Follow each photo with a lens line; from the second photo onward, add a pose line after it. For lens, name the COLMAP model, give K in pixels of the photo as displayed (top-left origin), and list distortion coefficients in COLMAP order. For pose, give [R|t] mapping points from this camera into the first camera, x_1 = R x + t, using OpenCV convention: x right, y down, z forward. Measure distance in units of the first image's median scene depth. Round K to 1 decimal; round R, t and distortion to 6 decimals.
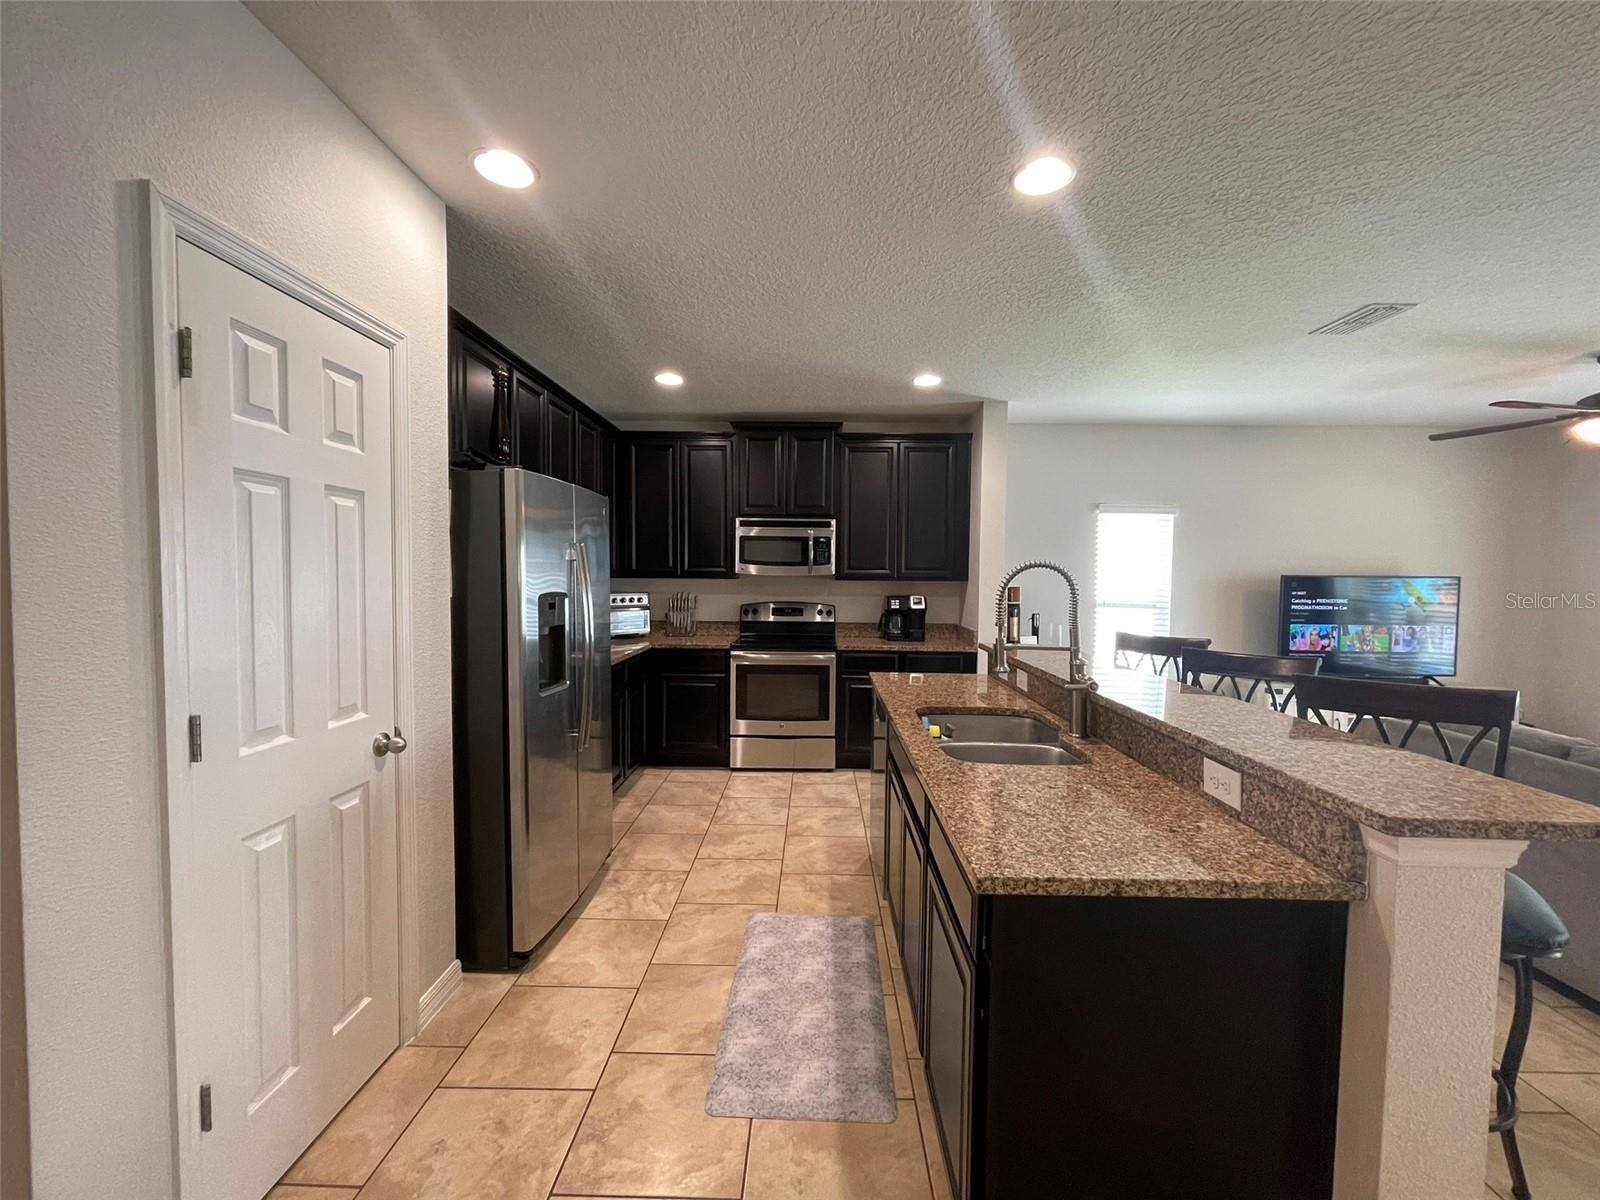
lens RADIAL K [[646.3, 0, 801.7], [0, 646.3, 597.9], [0, 0, 1]] dist [-0.006011, 0.001230]
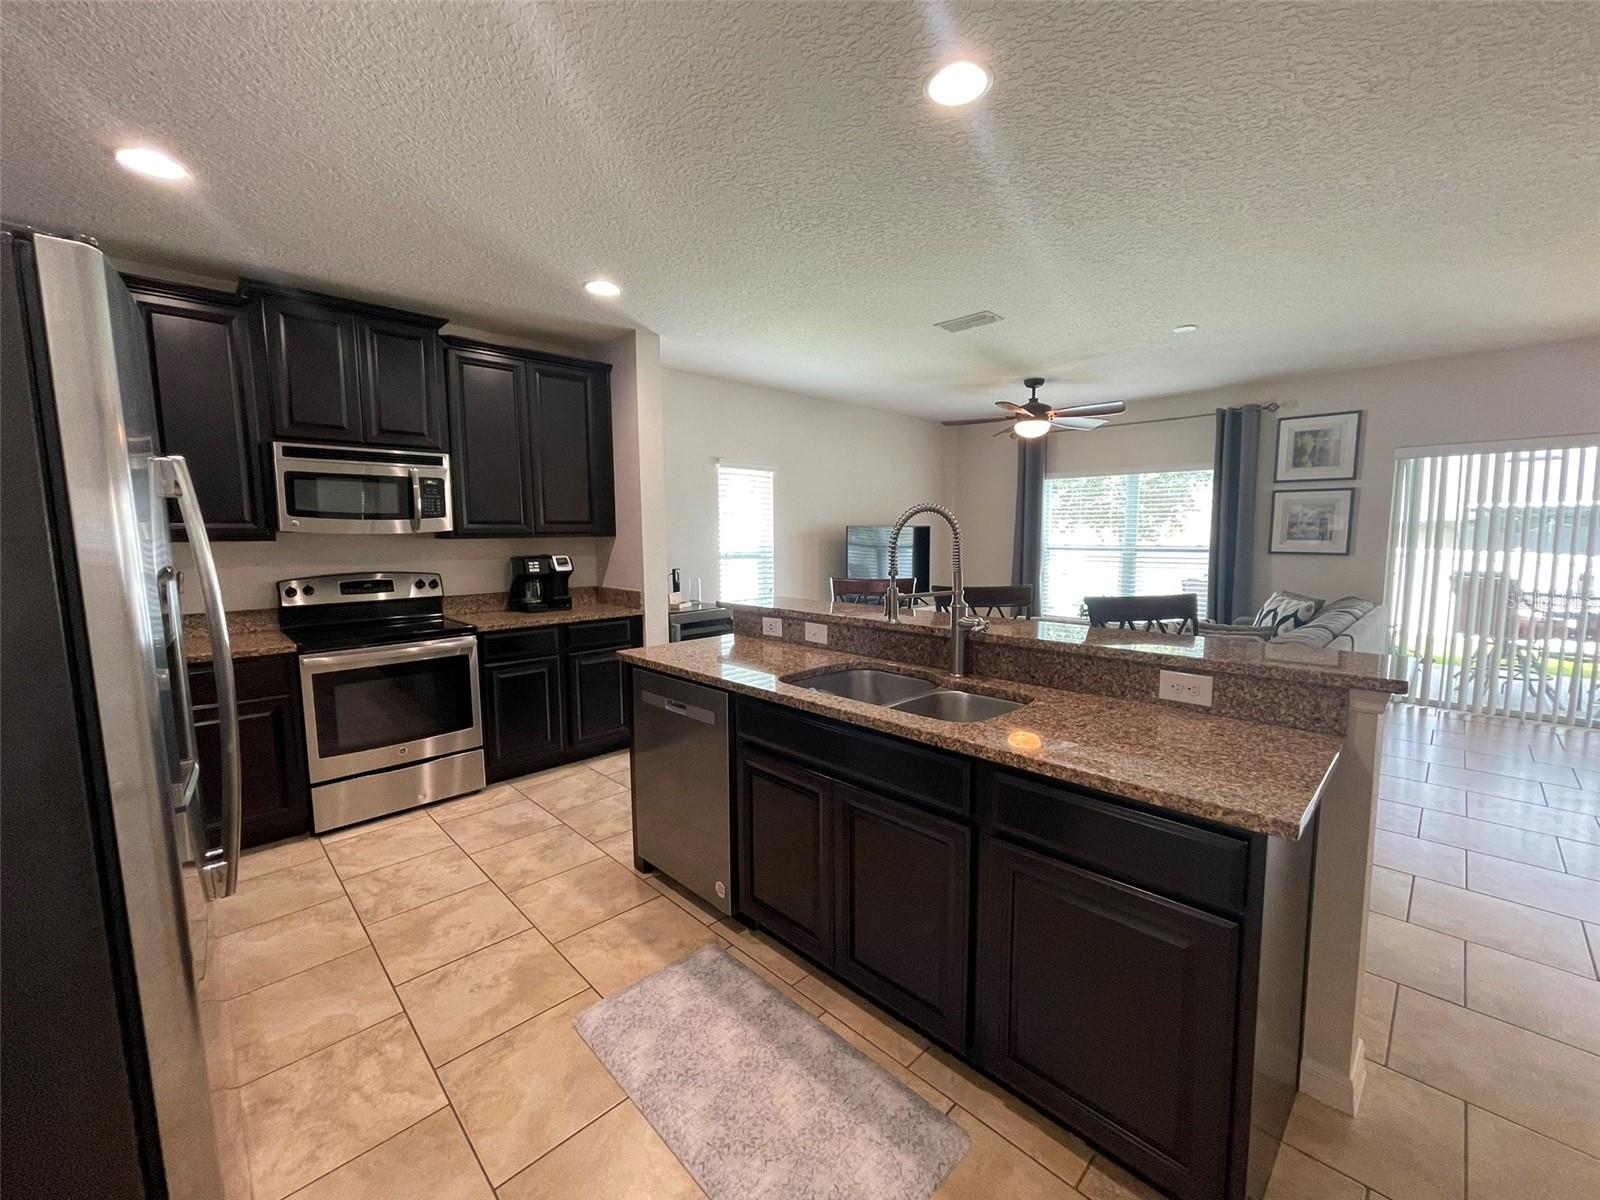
lens RADIAL K [[646.3, 0, 809.2], [0, 646.3, 598.7], [0, 0, 1]] dist [-0.006011, 0.001230]
pose [[0.695728, -0.088522, 0.712829, -0.317835], [0.043170, 0.995736, 0.081521, -0.002733], [-0.717006, -0.025944, 0.696584, 0.314613]]
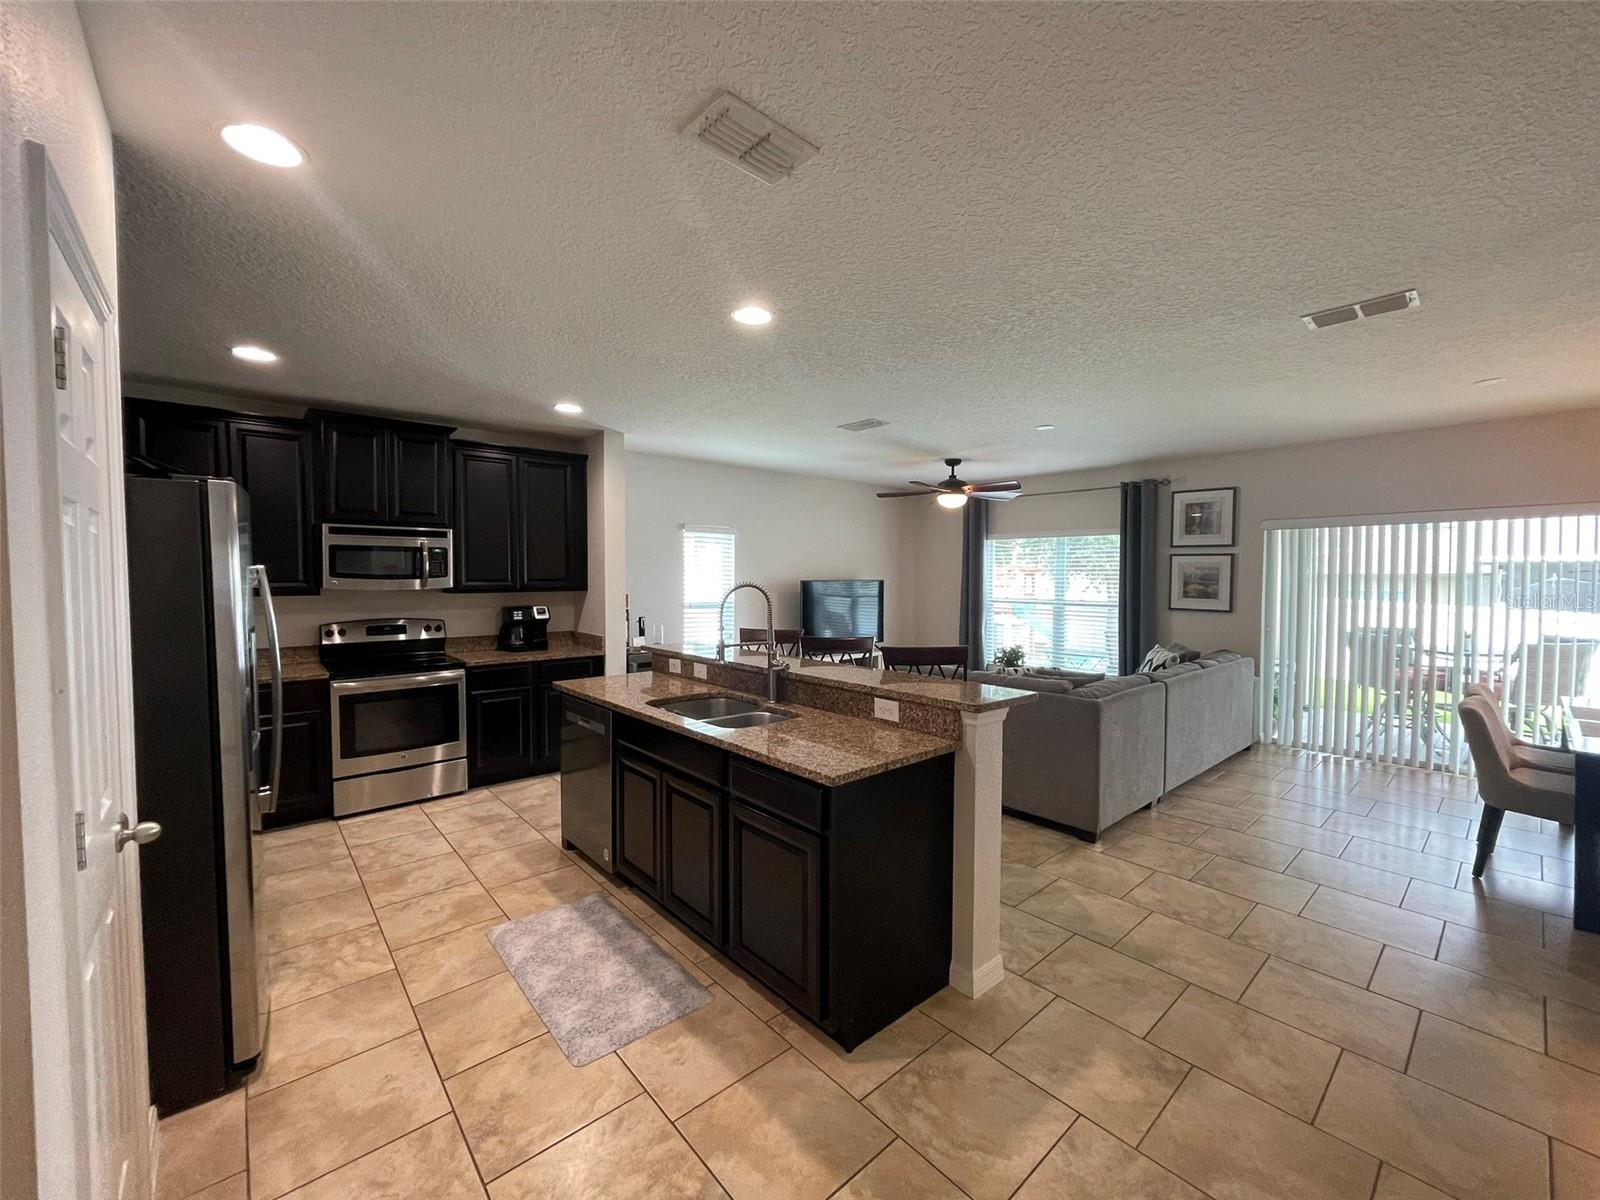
lens RADIAL K [[646.3, 0, 806.8], [0, 646.3, 598.0], [0, 0, 1]] dist [-0.006011, 0.001230]
pose [[0.734586, -0.032262, 0.677748, -0.339754], [0.032434, 0.999397, 0.012420, -0.025689], [-0.677740, 0.012858, 0.735189, -0.083511]]
